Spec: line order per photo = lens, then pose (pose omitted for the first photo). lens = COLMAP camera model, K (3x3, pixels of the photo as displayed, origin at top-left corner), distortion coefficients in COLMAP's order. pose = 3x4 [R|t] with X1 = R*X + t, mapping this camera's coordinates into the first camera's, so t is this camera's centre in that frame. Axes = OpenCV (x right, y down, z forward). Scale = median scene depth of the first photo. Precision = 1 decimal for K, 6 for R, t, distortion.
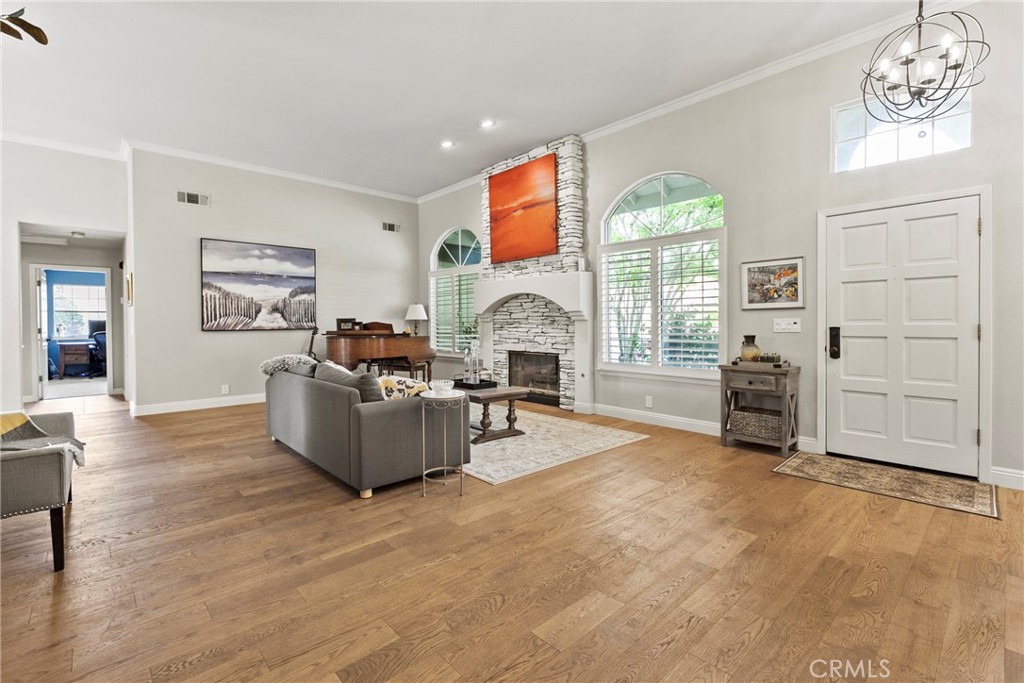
lens RADIAL K [[459.5, 0, 508.6], [0, 459.5, 326.1], [0, 0, 1]] dist [-0.000385, 0.000763]
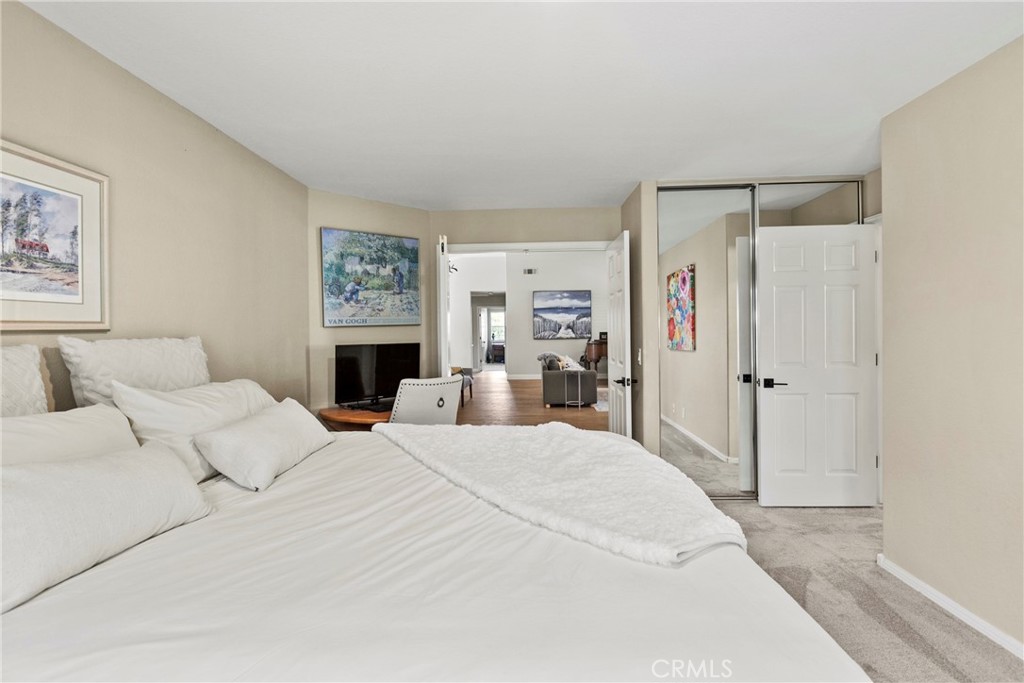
lens RADIAL K [[477.8, 0, 513.3], [0, 477.8, 330.8], [0, 0, 1]] dist [0.000950, 0.000326]
pose [[0.708661, -0.000850, -0.705549, 0.700879], [0.001131, 0.999999, -0.000068, -0.024316], [0.705548, -0.000750, 0.708661, -0.495283]]
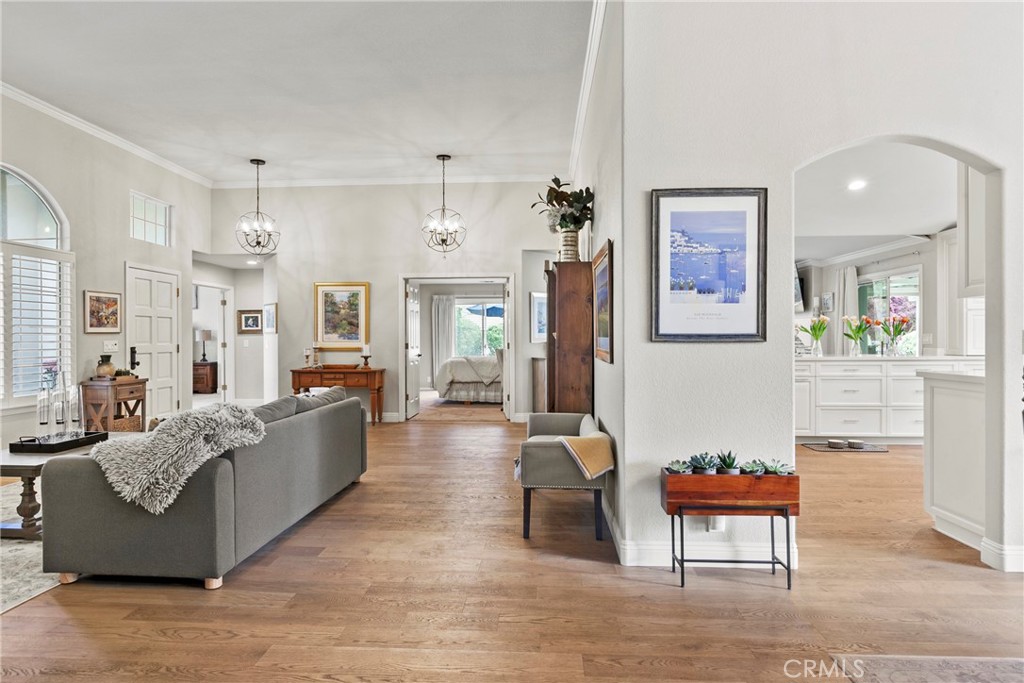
lens RADIAL K [[586.3, 0, 512.0], [0, 586.3, 341.5], [0, 0, 1]] dist [-0.003095, -0.000756]
pose [[-0.699613, 0.003779, 0.714512, -0.855795], [0.014033, 0.999866, 0.008453, -0.008348], [-0.714384, 0.015940, -0.699572, 0.882135]]
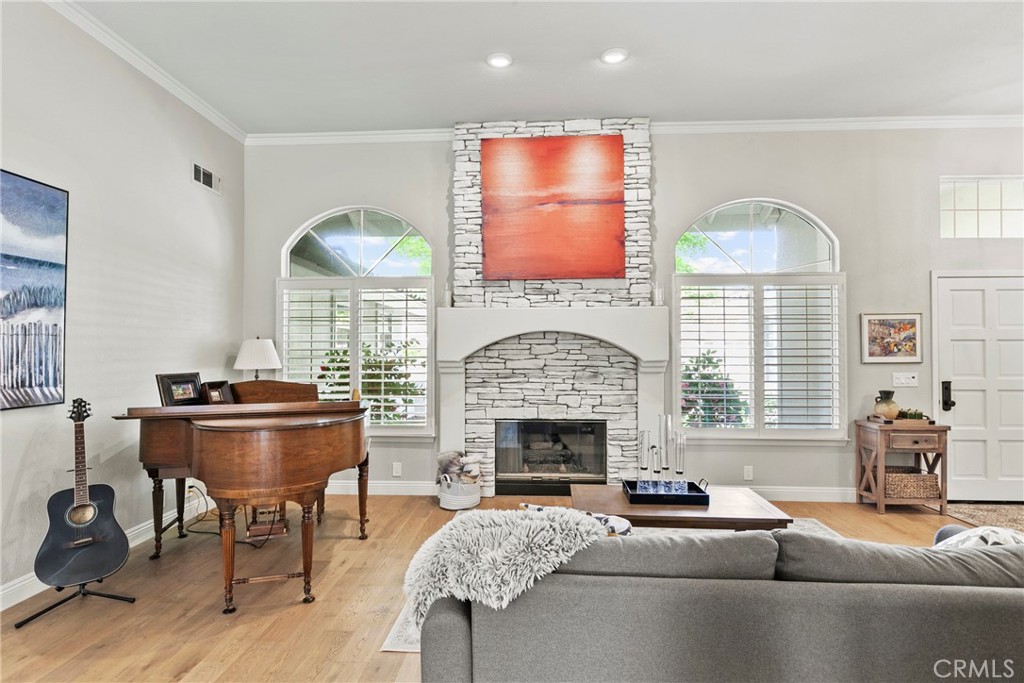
lens RADIAL K [[510.9, 0, 512.0], [0, 510.9, 341.5], [0, 0, 1]] dist [-0.000195, 0.000034]
pose [[0.719004, 0.017609, 0.694782, -0.522888], [0.002355, 0.999611, -0.027773, -0.036930], [-0.695001, 0.021605, 0.718684, 0.524372]]
